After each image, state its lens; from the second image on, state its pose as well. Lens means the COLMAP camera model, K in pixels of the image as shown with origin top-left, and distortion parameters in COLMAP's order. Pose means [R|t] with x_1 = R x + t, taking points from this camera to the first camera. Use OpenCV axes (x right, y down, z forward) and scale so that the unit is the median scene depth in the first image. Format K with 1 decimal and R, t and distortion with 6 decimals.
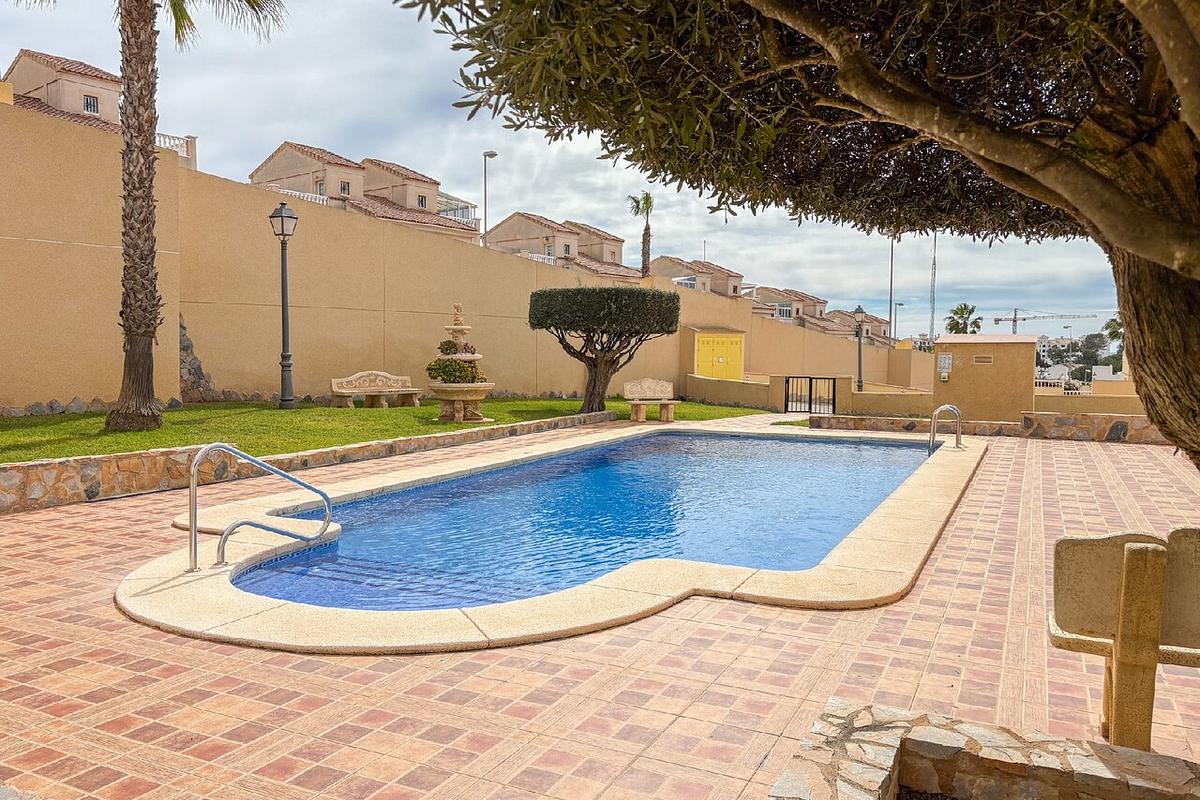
lens RADIAL K [[891.2, 0, 610.6], [0, 891.2, 406.3], [0, 0, 1]] dist [0.001149, -0.011734]
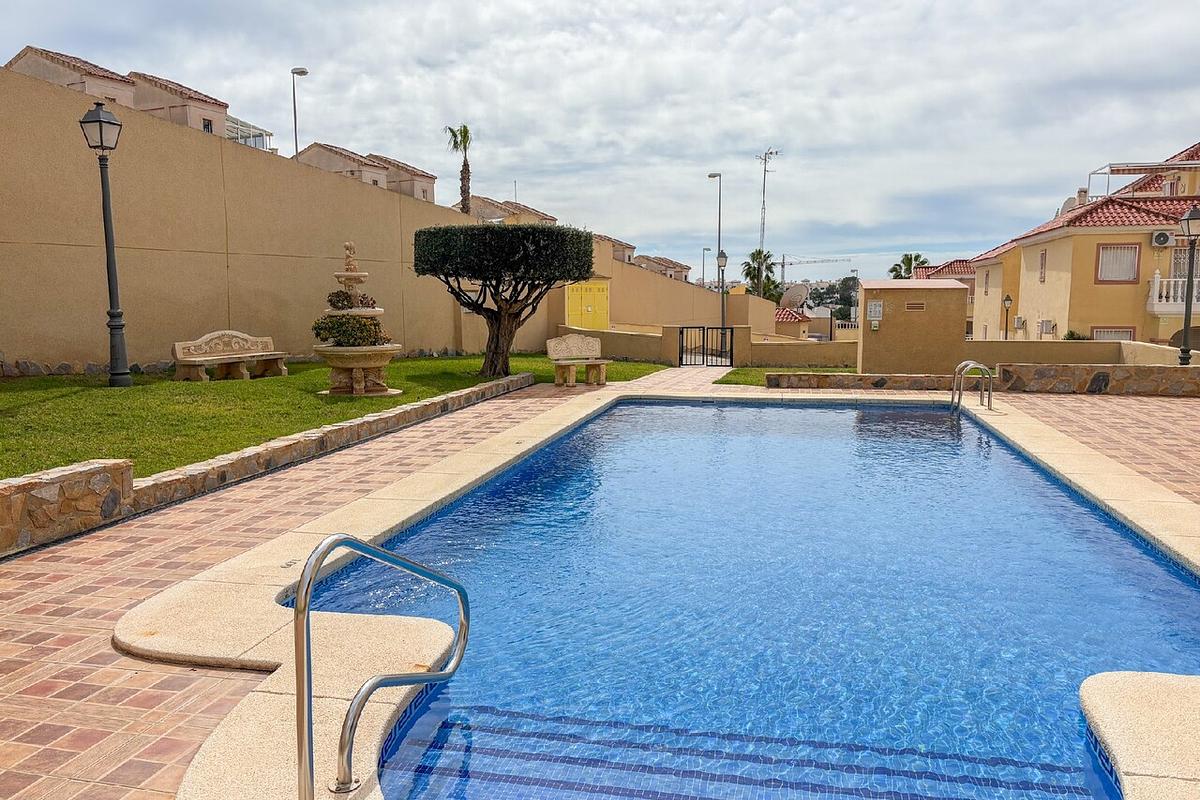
lens RADIAL K [[891.2, 0, 591.2], [0, 891.2, 395.2], [0, 0, 1]] dist [0.001149, -0.011734]
pose [[0.972903, -0.034960, 0.228553, -0.131058], [0.023736, 0.998382, 0.051676, -0.015746], [-0.229990, -0.044851, 0.972159, 0.165333]]
